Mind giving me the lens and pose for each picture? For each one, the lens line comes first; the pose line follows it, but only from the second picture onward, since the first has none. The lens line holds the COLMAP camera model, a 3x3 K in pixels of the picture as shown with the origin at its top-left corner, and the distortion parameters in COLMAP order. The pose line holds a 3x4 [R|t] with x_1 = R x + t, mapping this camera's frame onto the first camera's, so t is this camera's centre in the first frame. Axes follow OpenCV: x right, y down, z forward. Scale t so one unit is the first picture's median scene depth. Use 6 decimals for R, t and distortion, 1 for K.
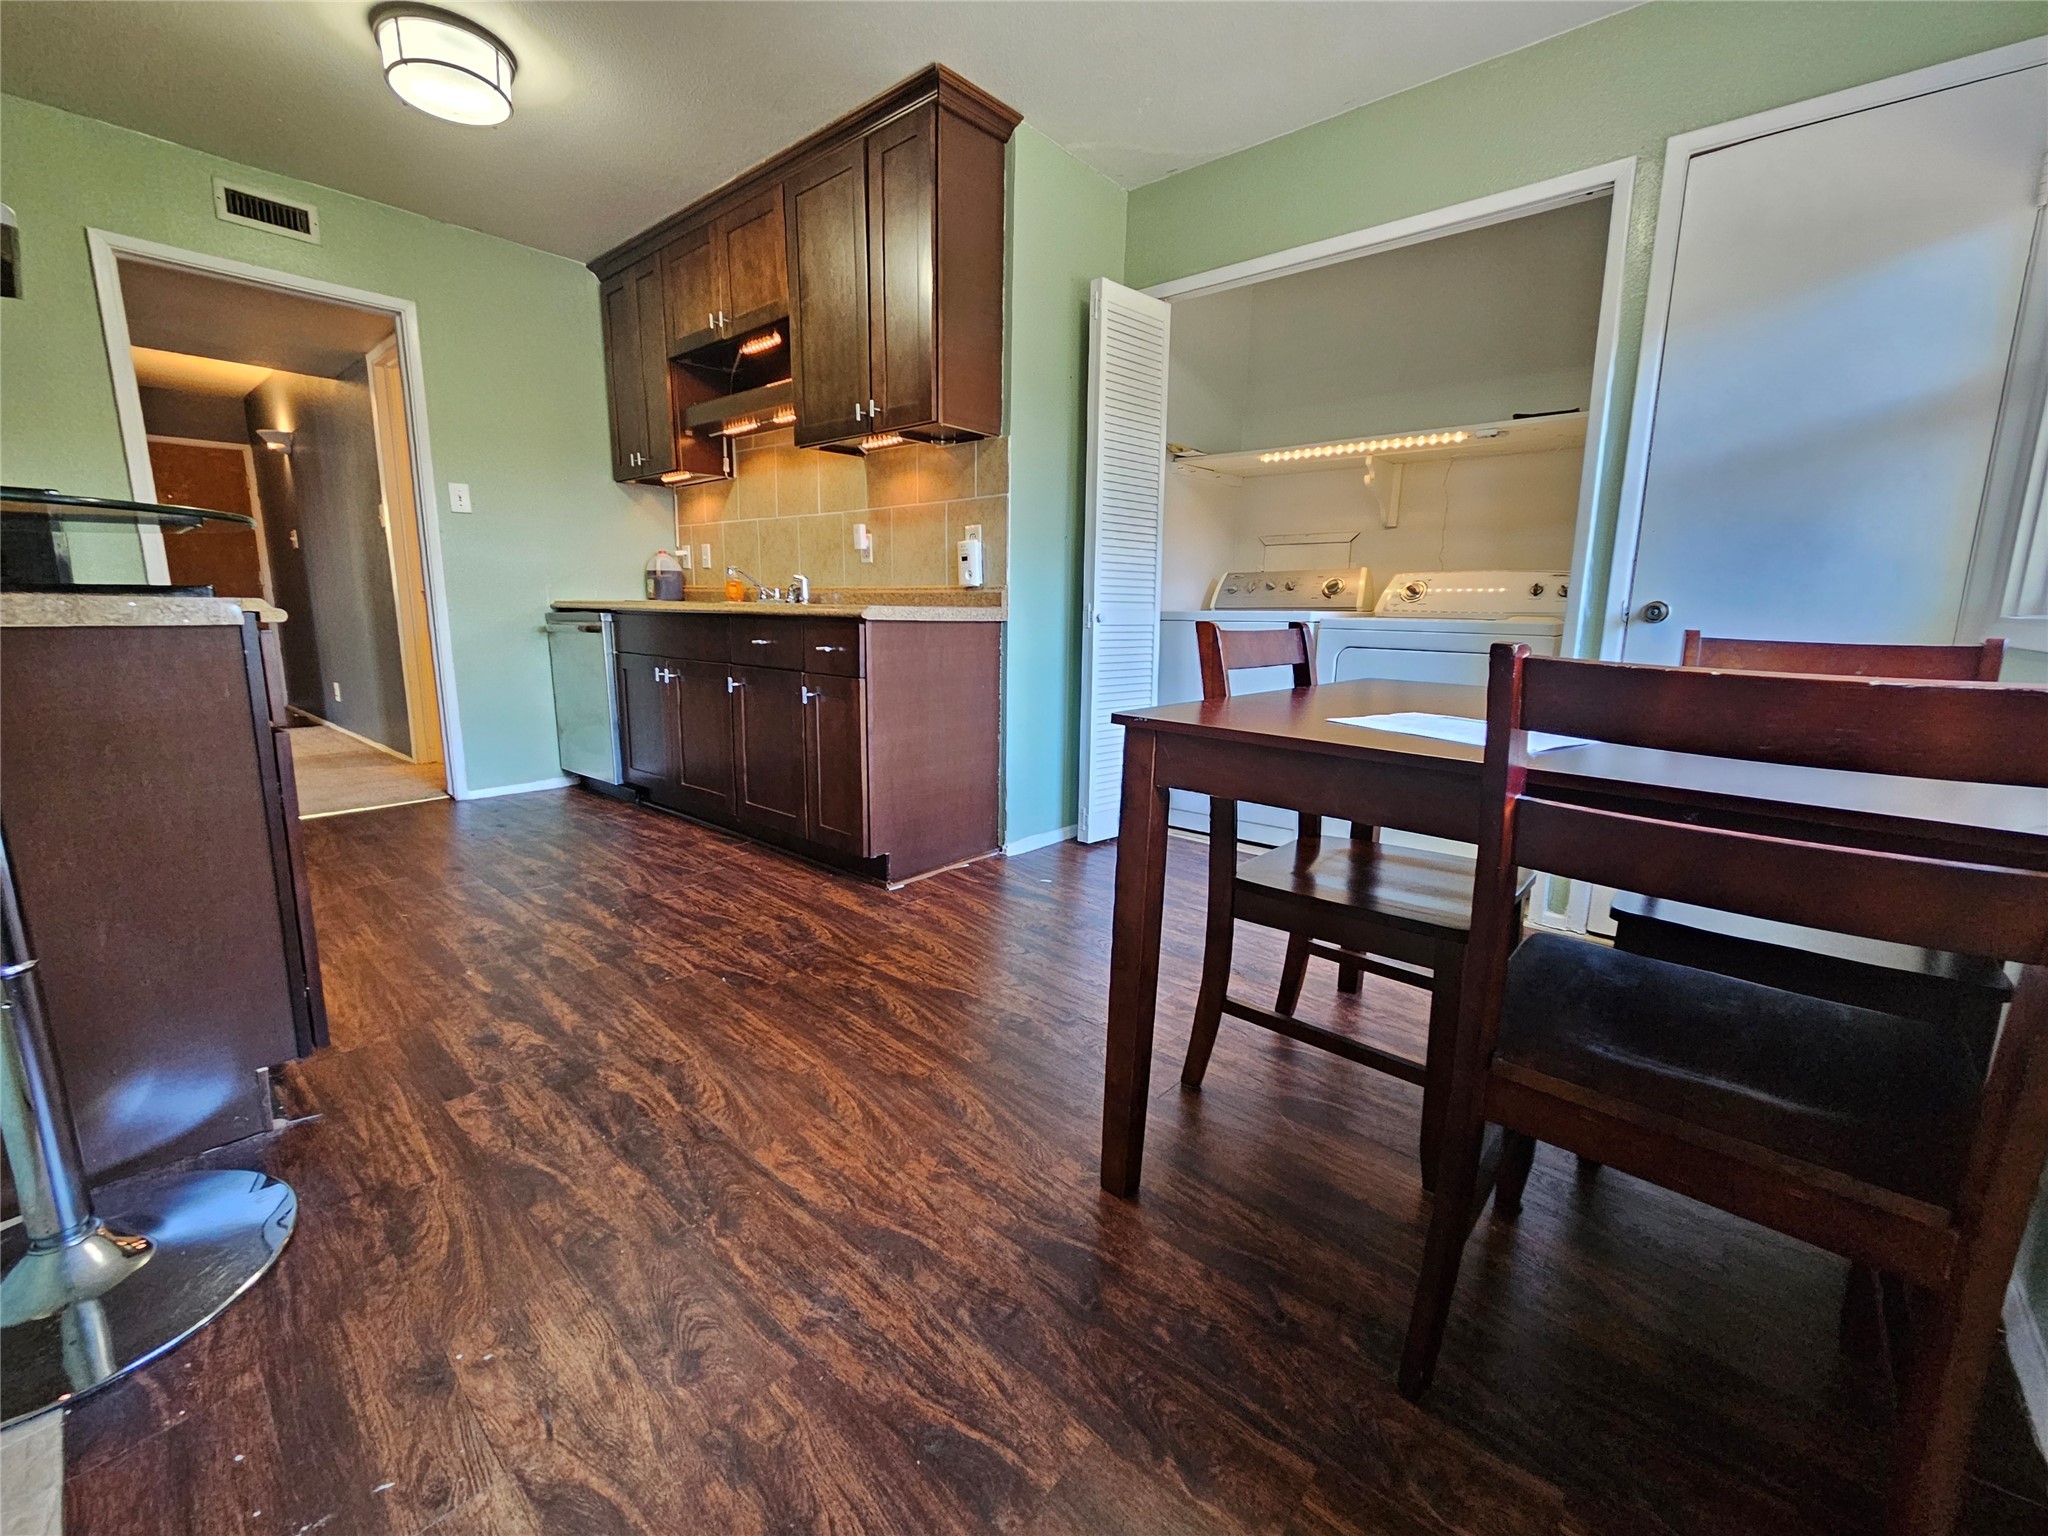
lens RADIAL K [[847.3, 0, 1015.3], [0, 847.3, 758.3], [0, 0, 1]] dist [-0.000721, -0.000013]
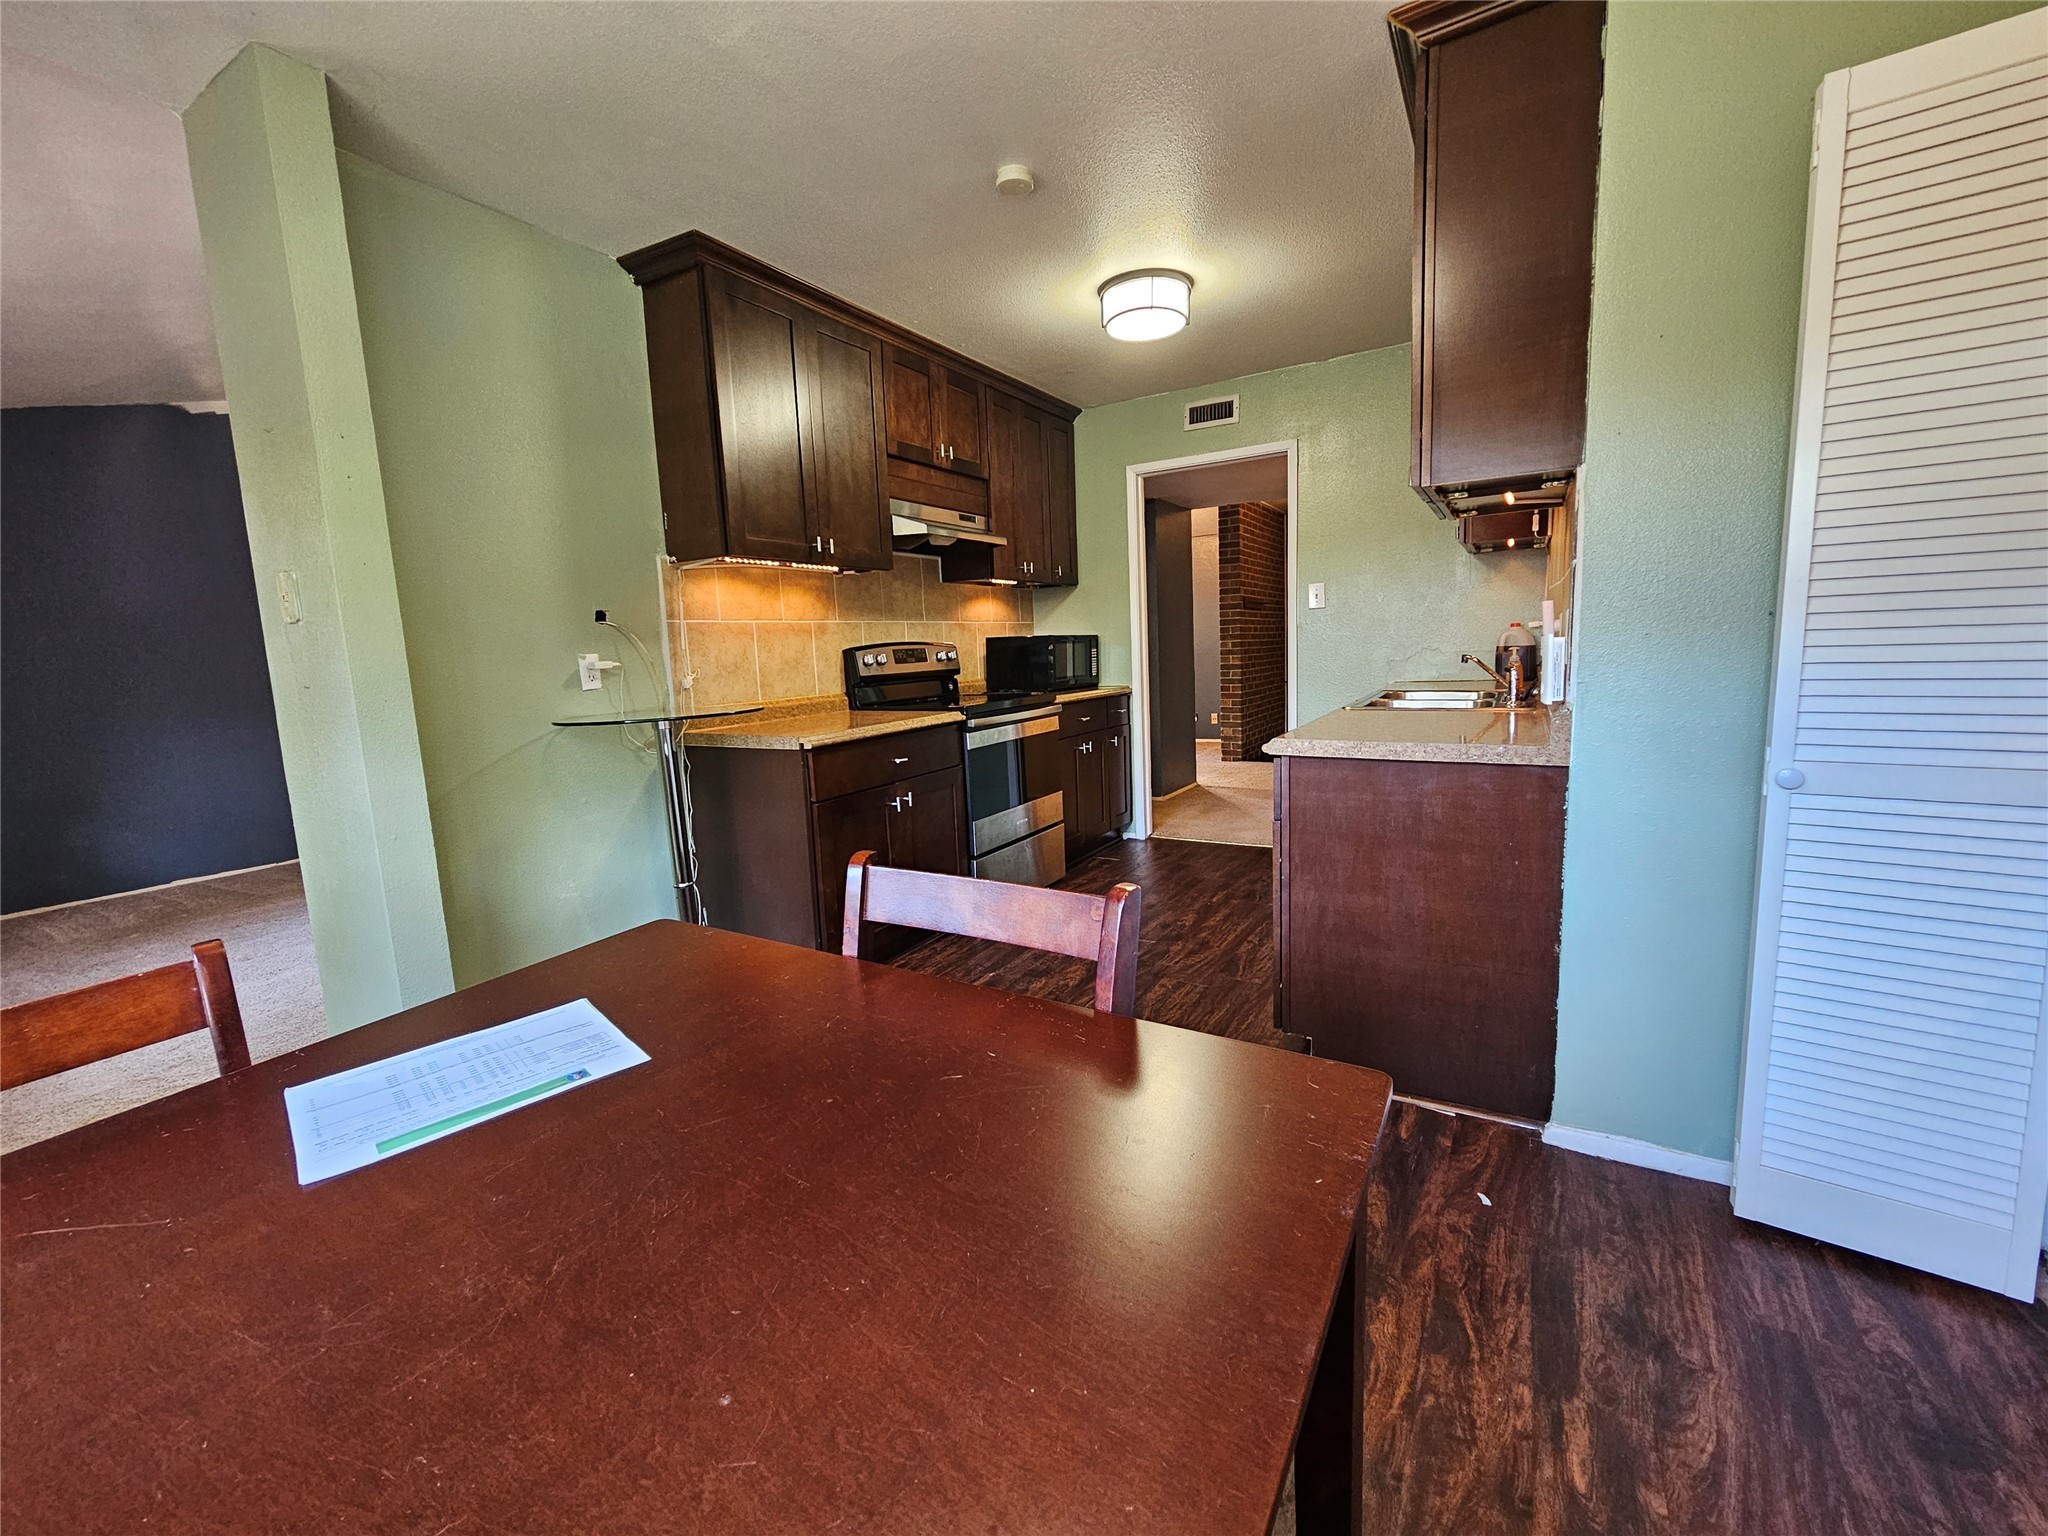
lens RADIAL K [[847.3, 0, 1015.3], [0, 847.3, 758.3], [0, 0, 1]] dist [-0.000721, -0.000013]
pose [[0.177744, 0.112299, -0.977648, 0.557785], [-0.127529, 0.987718, 0.090270, -0.187504], [0.975778, 0.108633, 0.189882, 0.540260]]
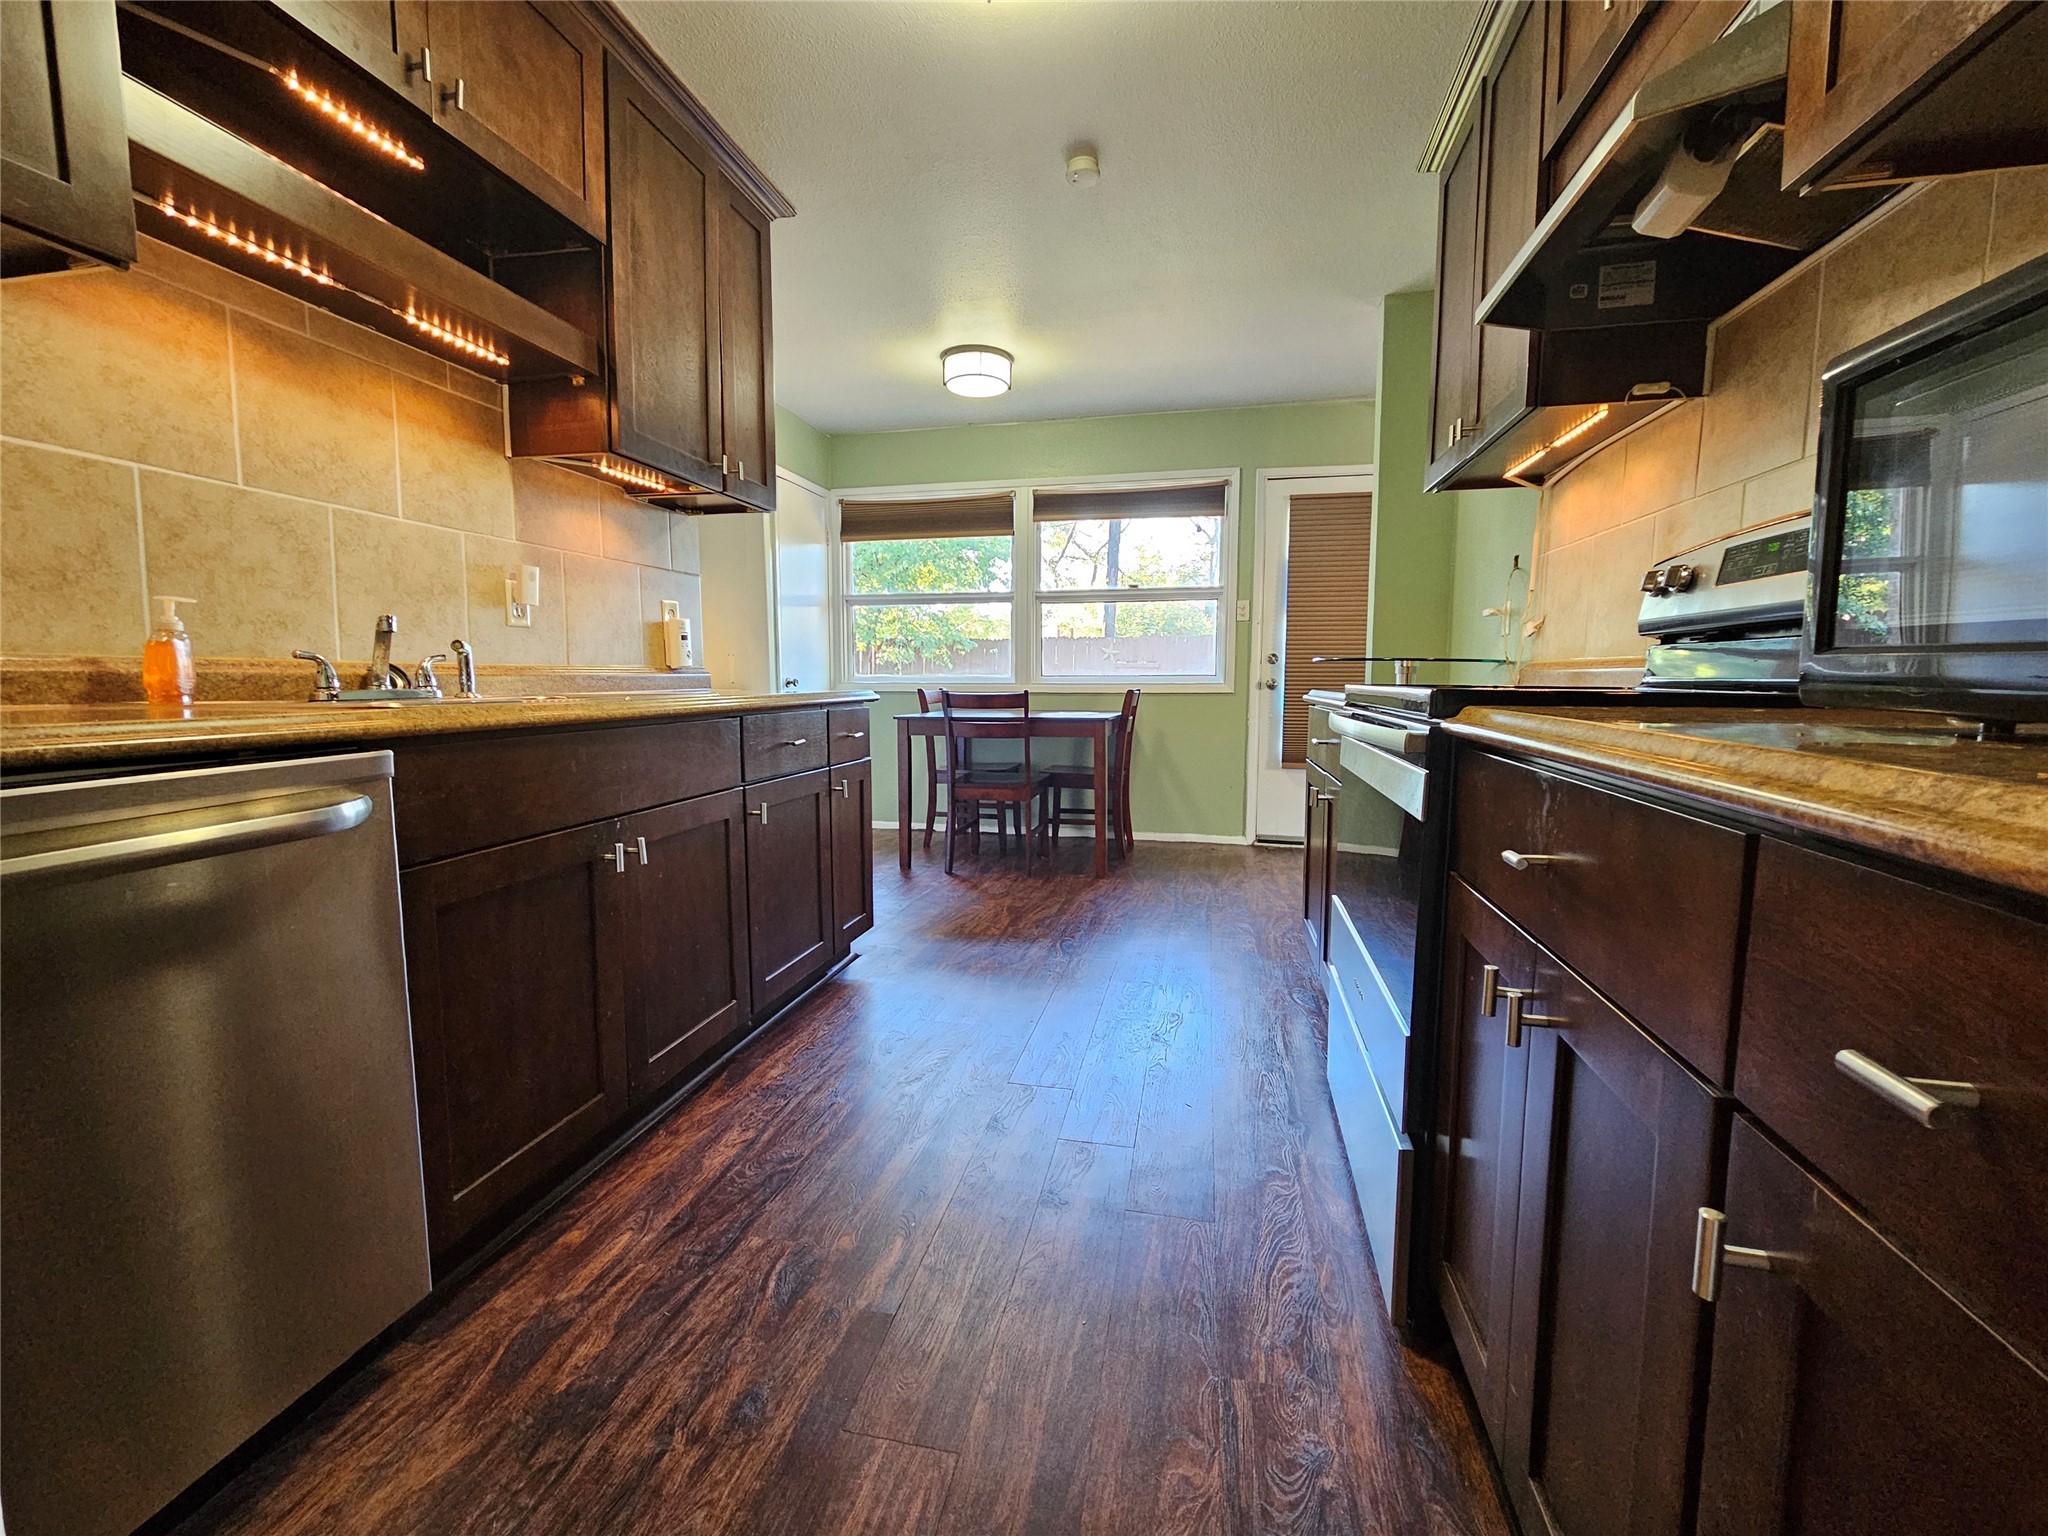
lens RADIAL K [[849.4, 0, 1025.6], [0, 849.4, 761.1], [0, 0, 1]] dist [-0.000880, 0.000619]
pose [[-0.489000, -0.102785, 0.866207, -1.121792], [0.148774, 0.968656, 0.198929, -0.254500], [-0.859503, 0.226145, -0.458381, 1.230034]]
